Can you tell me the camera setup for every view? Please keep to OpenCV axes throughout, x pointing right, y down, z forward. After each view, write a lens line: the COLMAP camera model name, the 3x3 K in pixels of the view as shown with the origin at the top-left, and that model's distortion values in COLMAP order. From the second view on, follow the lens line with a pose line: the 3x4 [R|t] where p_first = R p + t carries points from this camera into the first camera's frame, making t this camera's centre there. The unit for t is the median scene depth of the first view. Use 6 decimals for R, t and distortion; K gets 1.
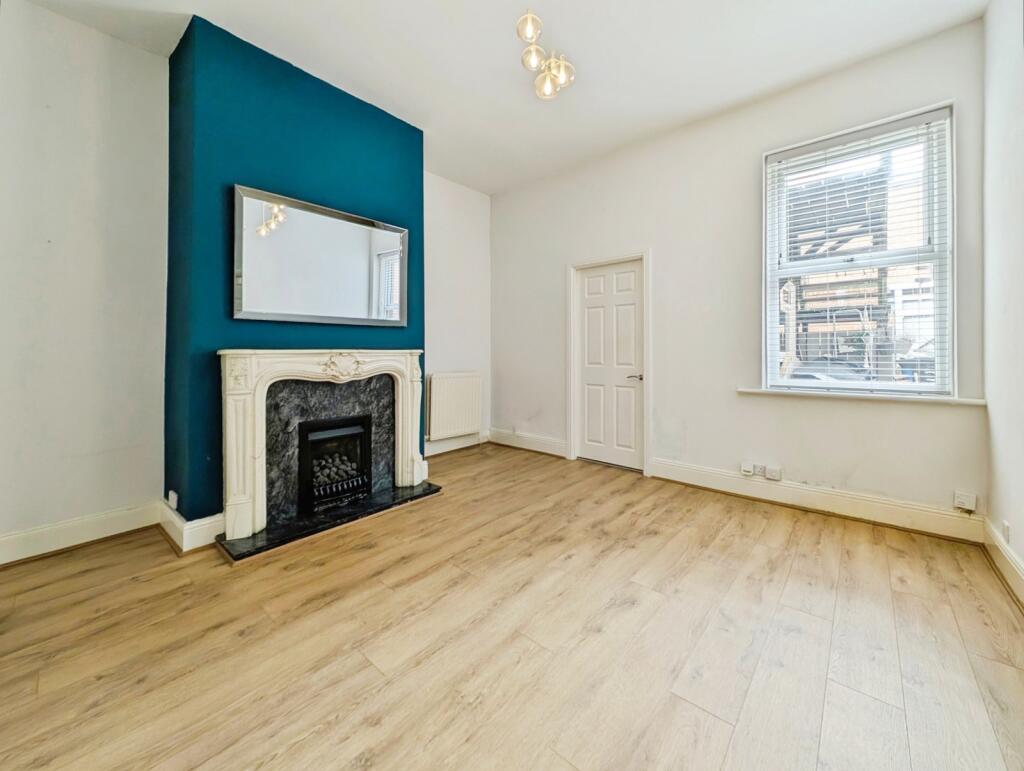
lens RADIAL K [[402.9, 0, 513.4], [0, 402.9, 344.7], [0, 0, 1]] dist [0.001282, -0.000129]
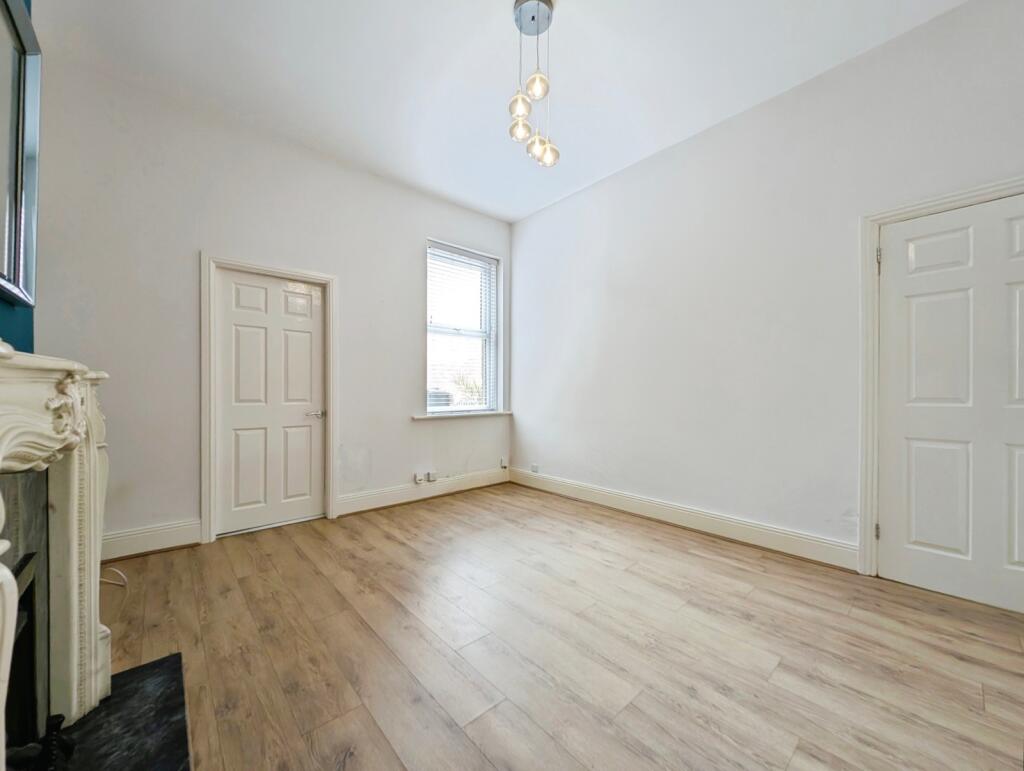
lens RADIAL K [[393.8, 0, 513.9], [0, 393.8, 388.3], [0, 0, 1]] dist [0.013972, -0.000129]
pose [[0.127719, 0.006201, 0.991791, -0.805707], [-0.021598, 0.999761, -0.003470, 0.025546], [-0.991575, -0.020977, 0.127822, 0.704557]]
